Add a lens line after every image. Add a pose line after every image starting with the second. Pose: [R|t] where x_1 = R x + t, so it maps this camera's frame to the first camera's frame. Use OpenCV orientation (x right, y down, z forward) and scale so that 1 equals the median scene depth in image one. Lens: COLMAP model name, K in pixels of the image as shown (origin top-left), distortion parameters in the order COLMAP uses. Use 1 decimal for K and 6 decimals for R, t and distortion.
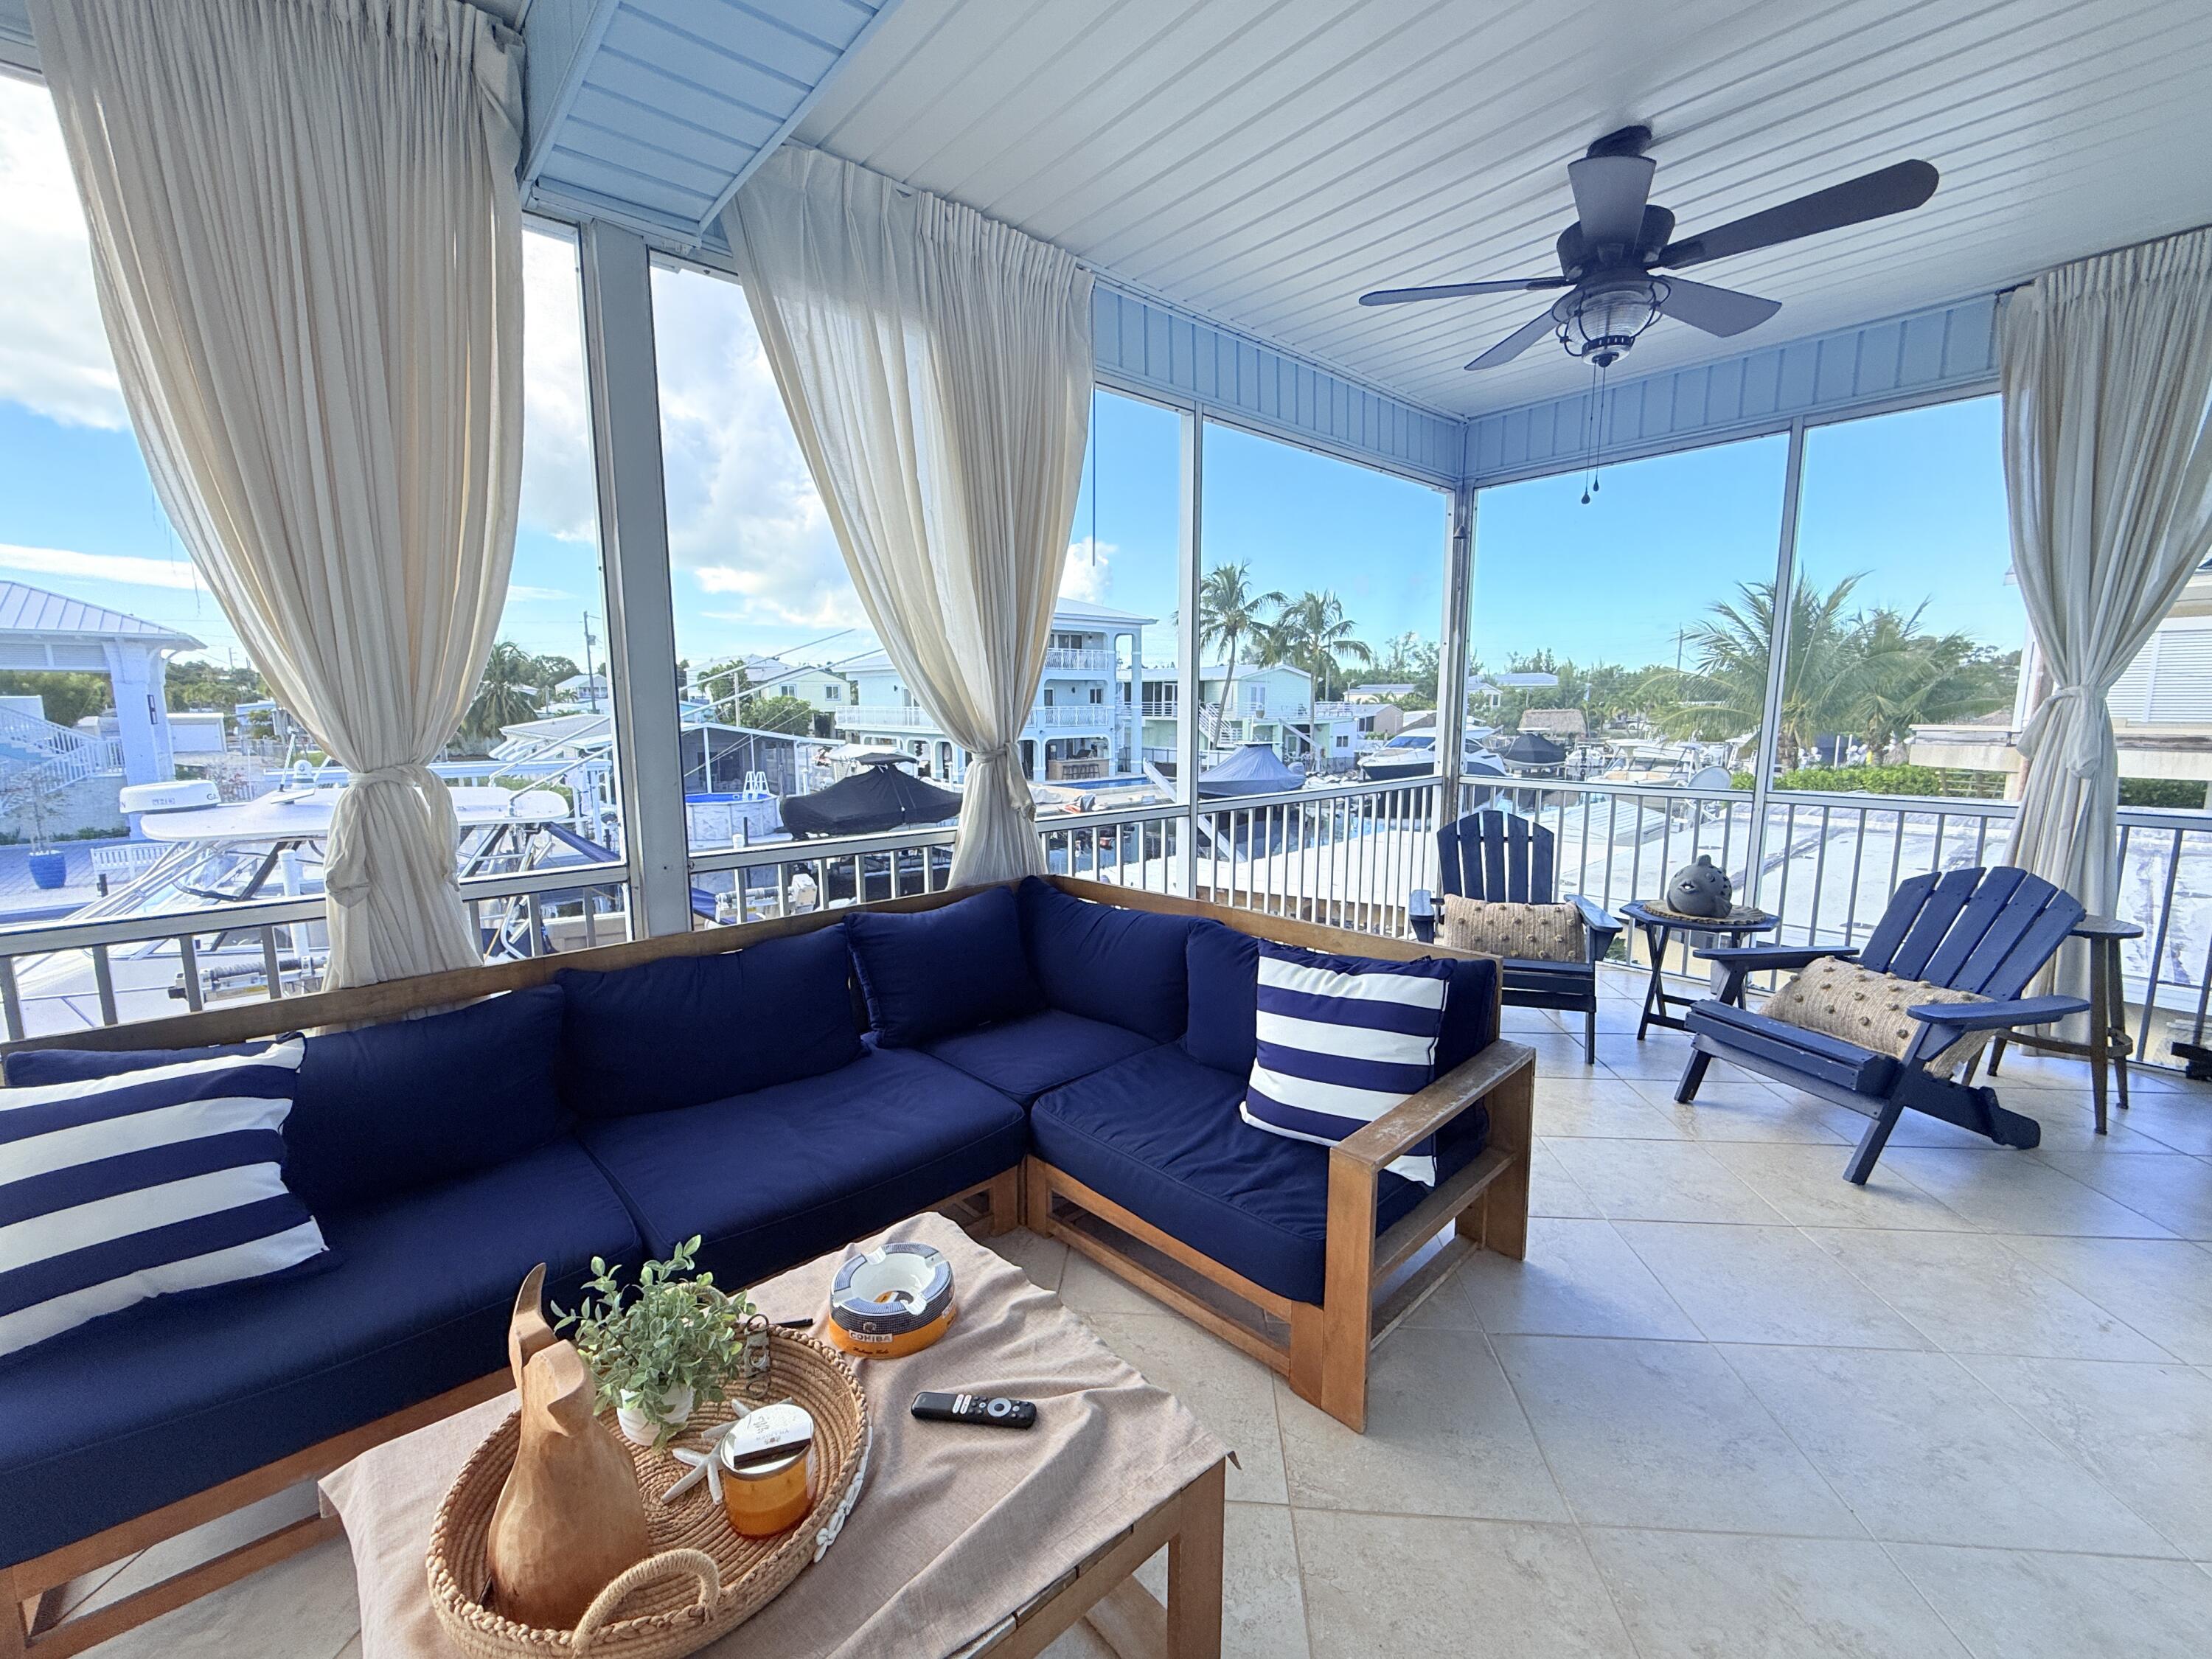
lens RADIAL K [[912.6, 0, 1106.0], [0, 912.6, 829.5], [0, 0, 1]] dist [0.000035, -0.000267]
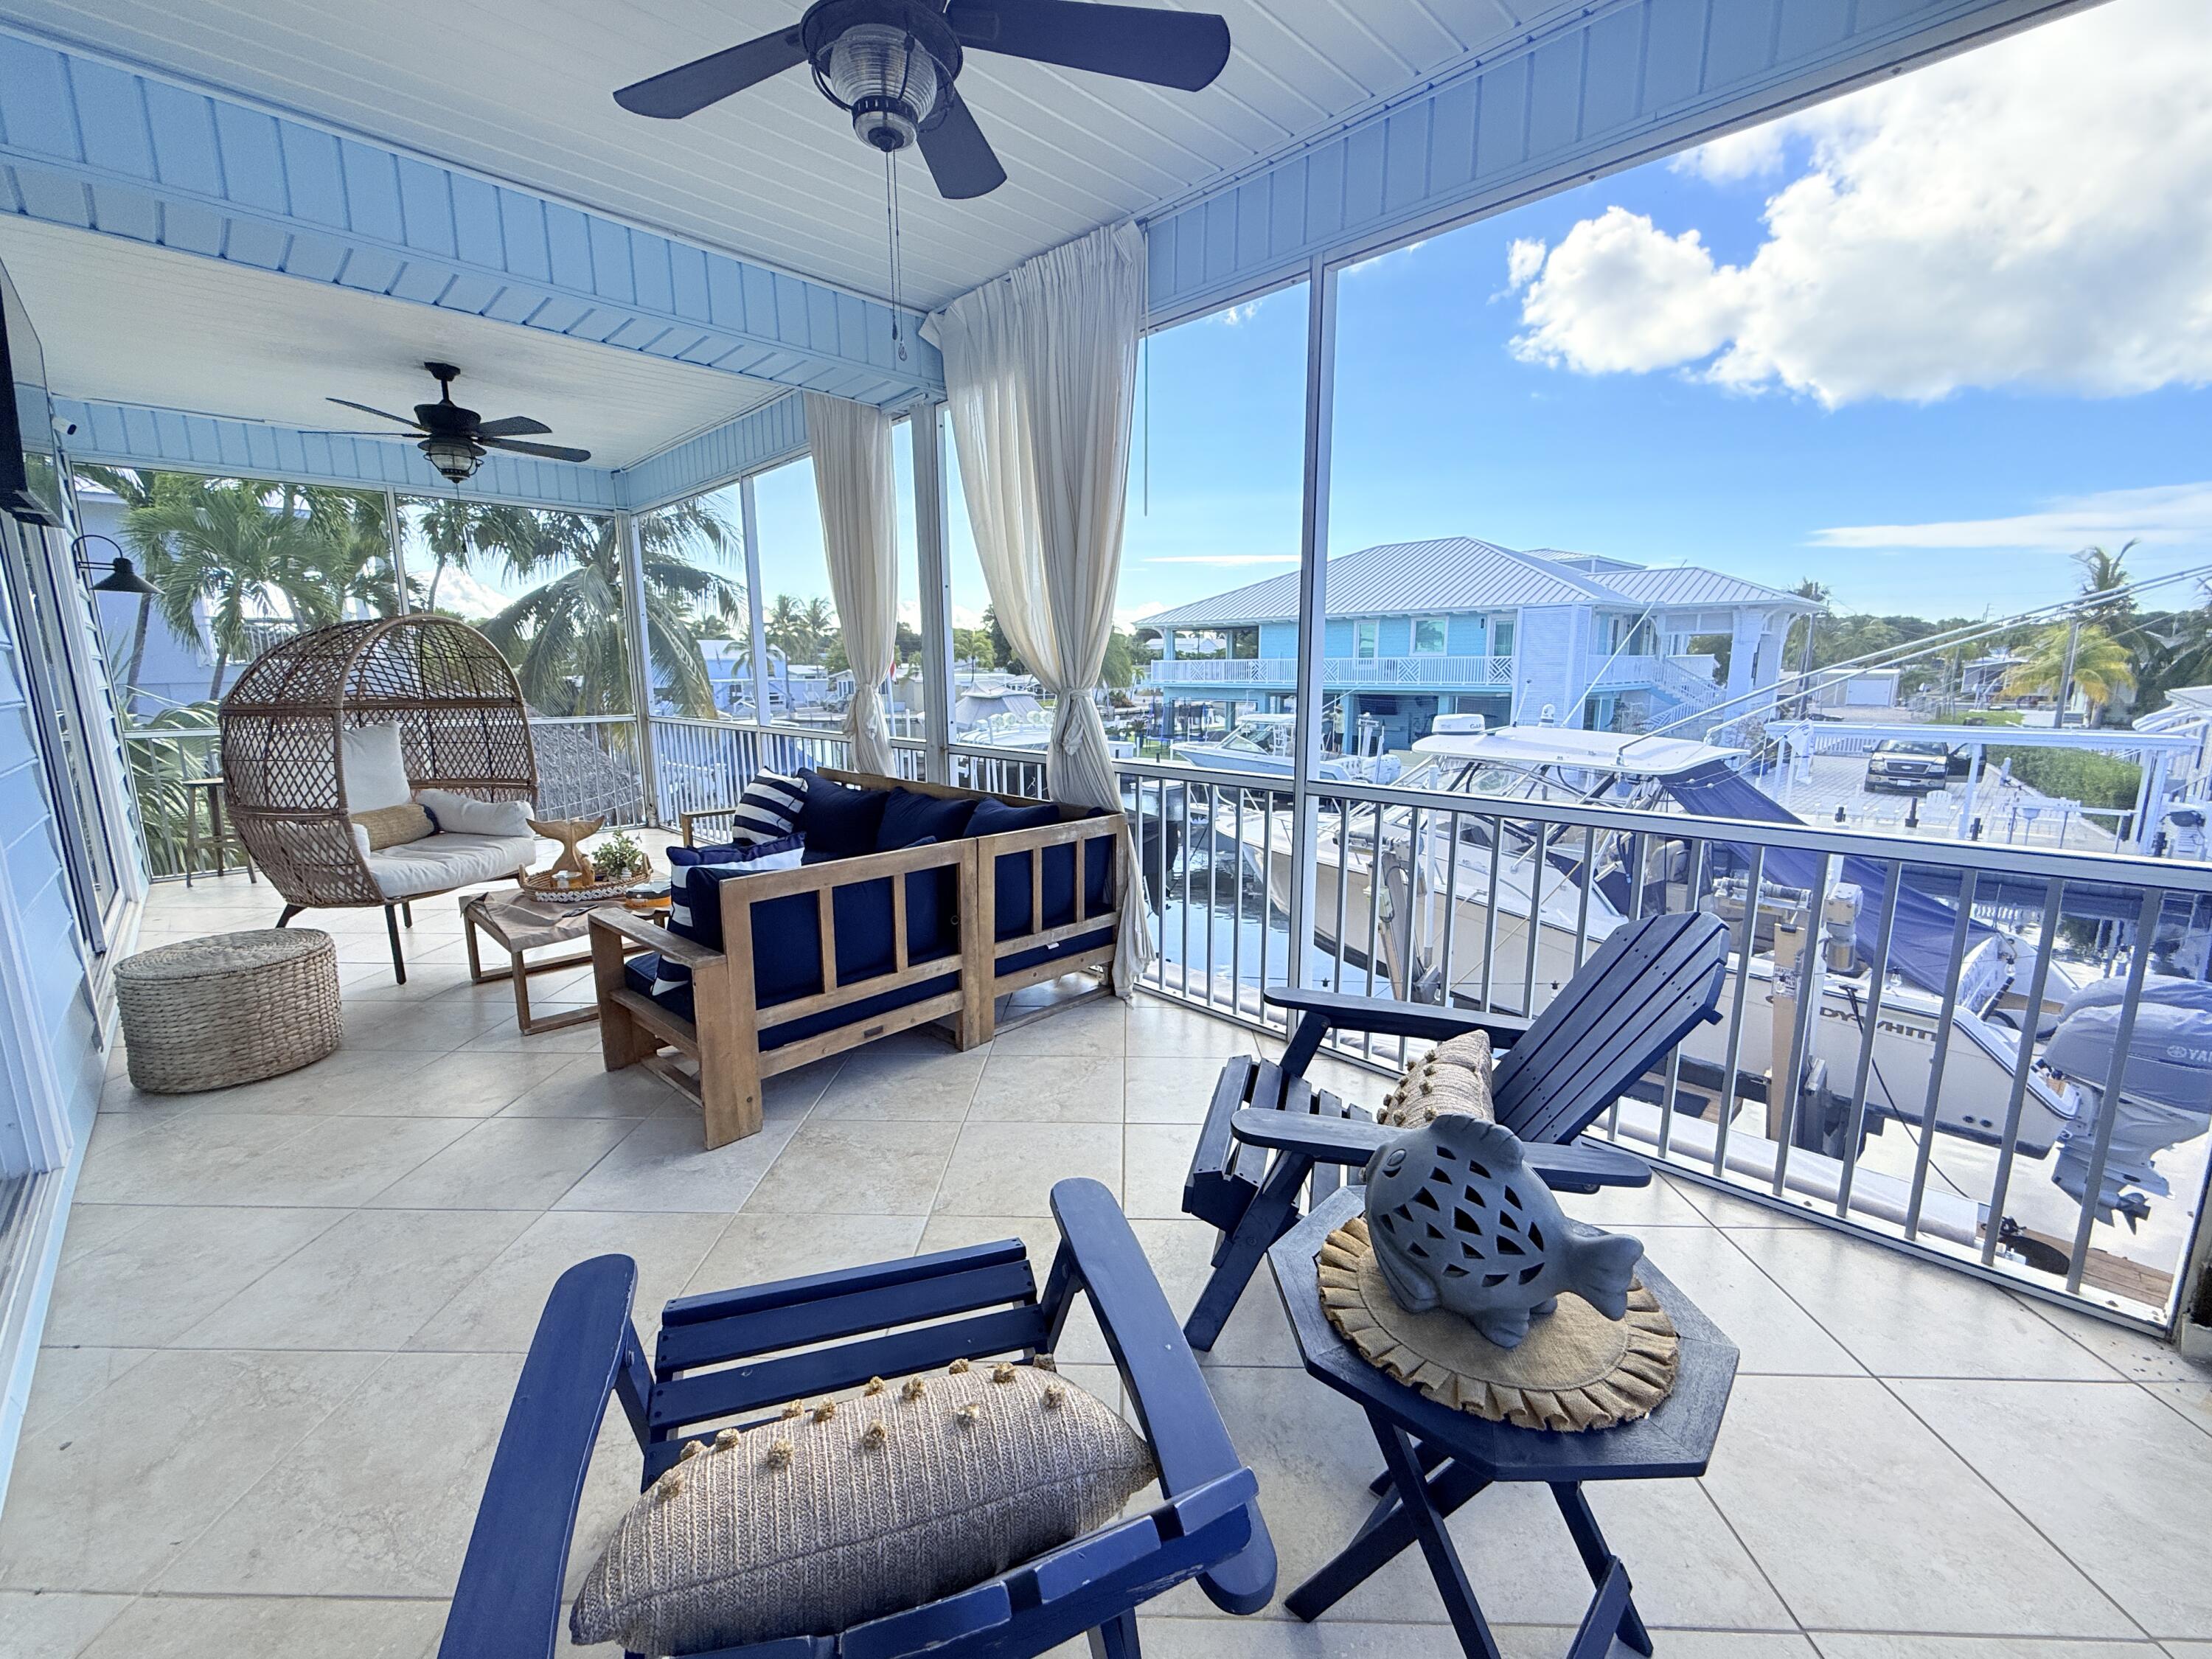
lens RADIAL K [[912.6, 0, 1106.0], [0, 912.6, 829.5], [0, 0, 1]] dist [0.000035, -0.000267]
pose [[0.061965, 0.178965, -0.981902, 0.374984], [-0.133016, 0.976498, 0.169585, -0.042270], [0.989175, 0.120100, 0.084314, 0.330761]]
